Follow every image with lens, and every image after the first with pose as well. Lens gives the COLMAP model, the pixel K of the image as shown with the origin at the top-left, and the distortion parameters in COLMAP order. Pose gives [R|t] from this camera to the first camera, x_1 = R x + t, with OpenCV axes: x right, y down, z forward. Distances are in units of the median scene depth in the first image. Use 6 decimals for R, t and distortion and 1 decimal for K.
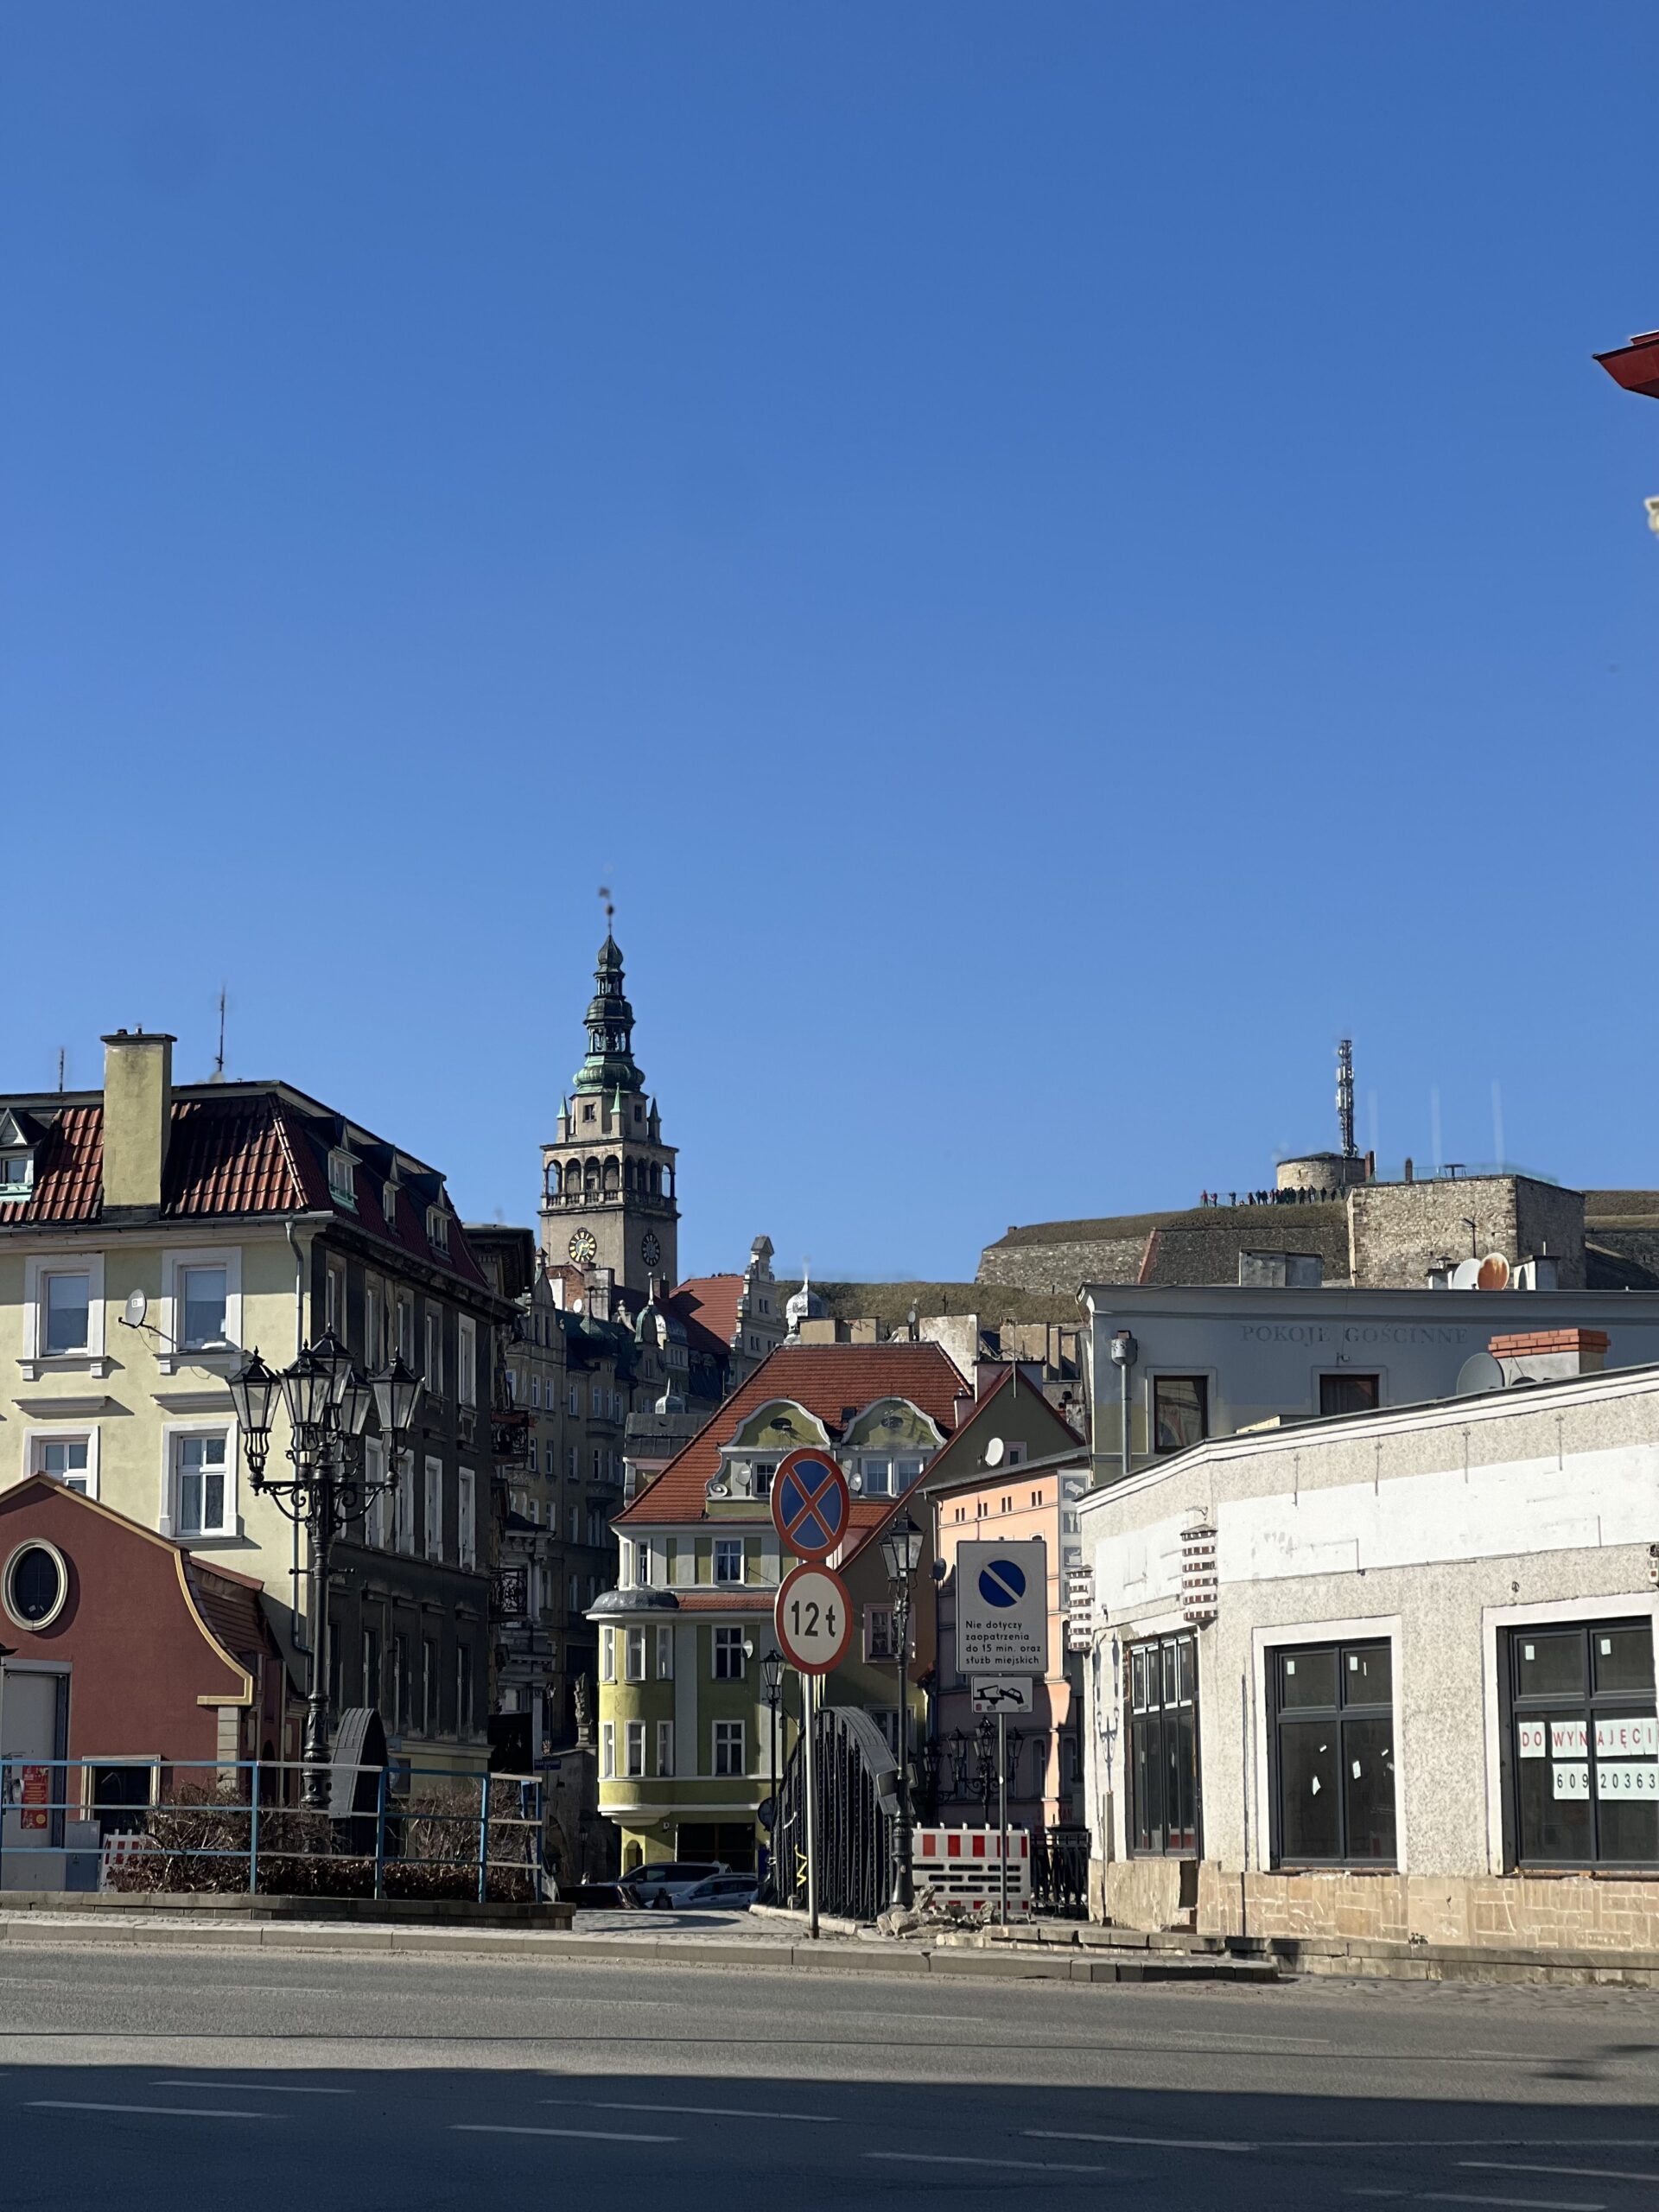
lens RADIAL K [[5082.7, 0, 834.4], [0, 5082.7, 1119.0], [0, 0, 1]] dist [-0.017558, 0.000000]
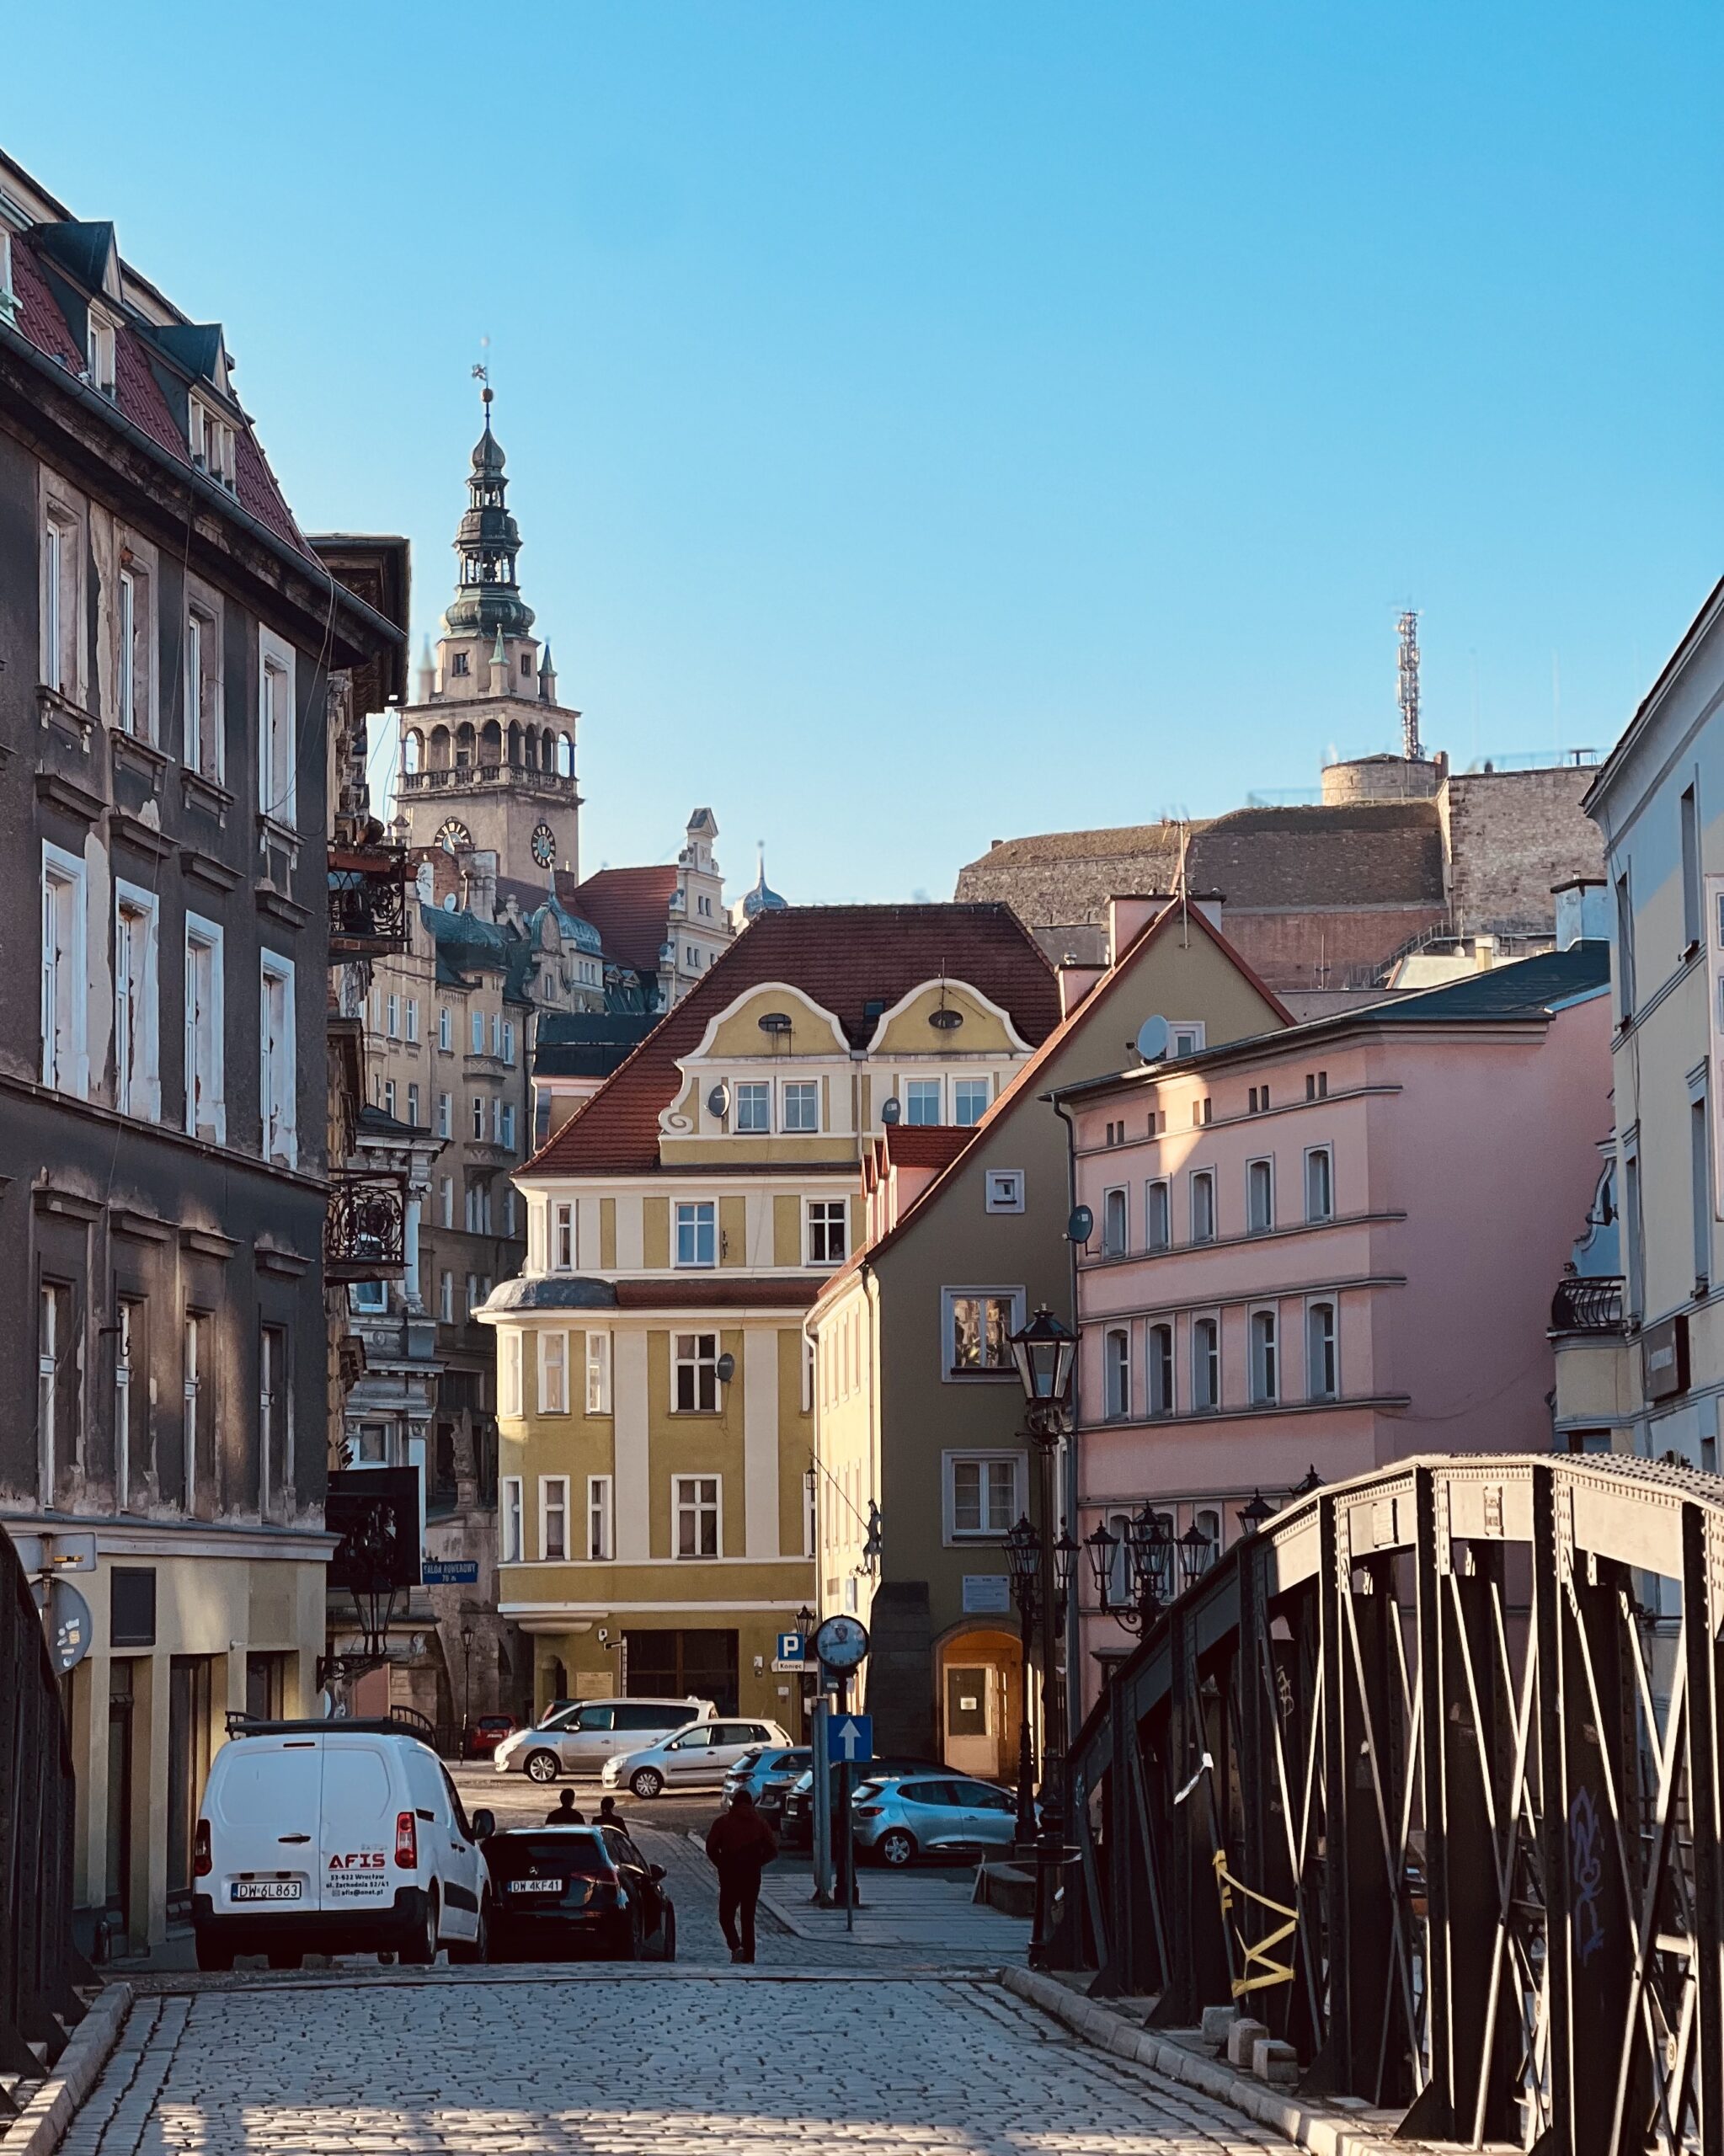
lens RADIAL K [[5712.7, 0, 856.4], [0, 5712.7, 1070.3], [0, 0, 1]] dist [-0.239148, 0.000000]
pose [[0.999699, -0.003284, 0.024302, -0.017887], [0.002112, 0.998840, 0.048099, 0.030921], [-0.024432, -0.048033, 0.998547, 0.267099]]
